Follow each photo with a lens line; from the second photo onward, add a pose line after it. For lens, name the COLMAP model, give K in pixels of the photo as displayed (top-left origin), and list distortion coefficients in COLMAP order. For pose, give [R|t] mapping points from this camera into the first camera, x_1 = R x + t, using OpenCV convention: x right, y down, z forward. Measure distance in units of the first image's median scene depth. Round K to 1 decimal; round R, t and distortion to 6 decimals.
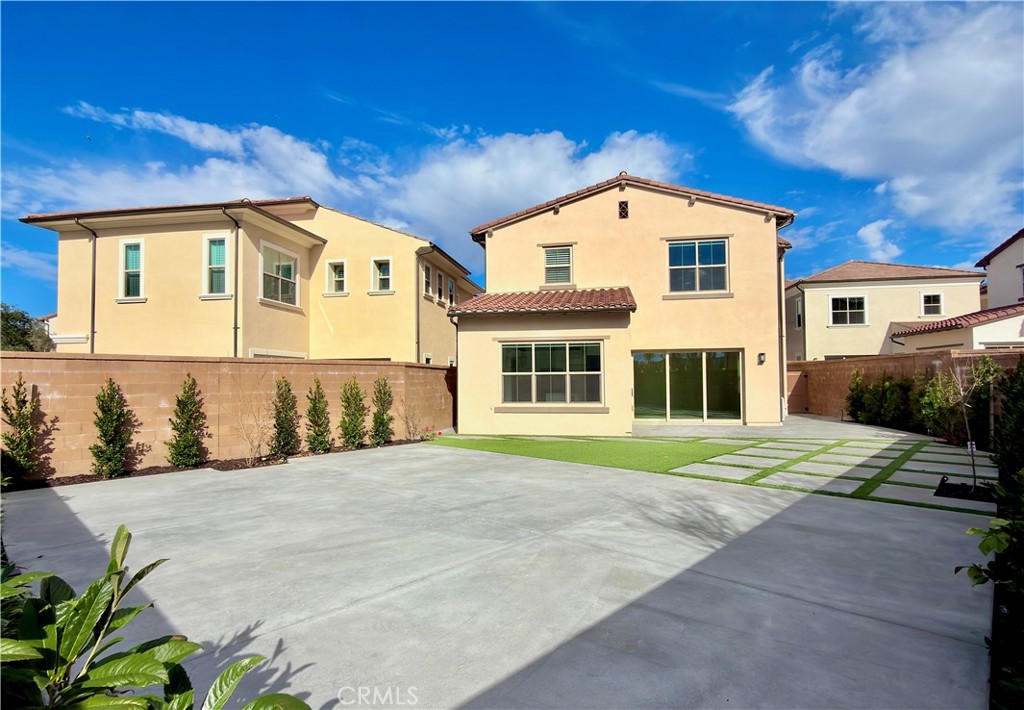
lens RADIAL K [[523.9, 0, 512.7], [0, 523.9, 359.6], [0, 0, 1]] dist [-0.000355, 0.000129]
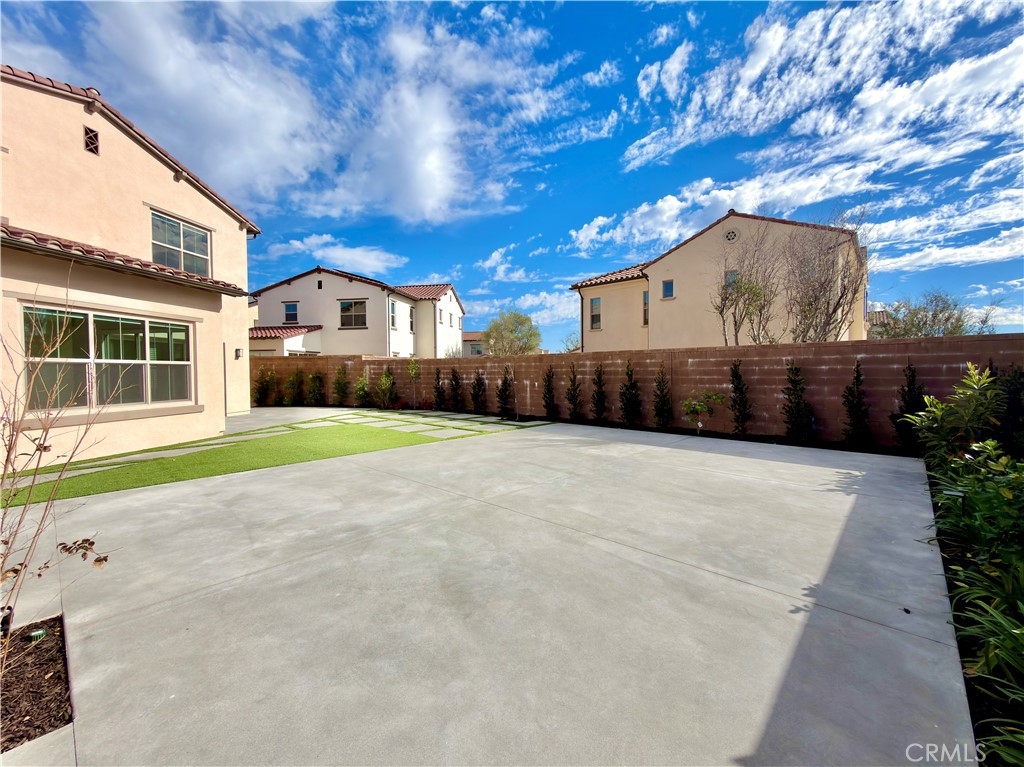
lens RADIAL K [[416.0, 0, 512.4], [0, 416.0, 383.3], [0, 0, 1]] dist [-0.000464, -0.000005]
pose [[0.005462, -0.019726, 0.999791, -0.455768], [-0.033543, 0.999239, 0.019898, 0.026628], [-0.999422, -0.033645, 0.004796, 0.483809]]
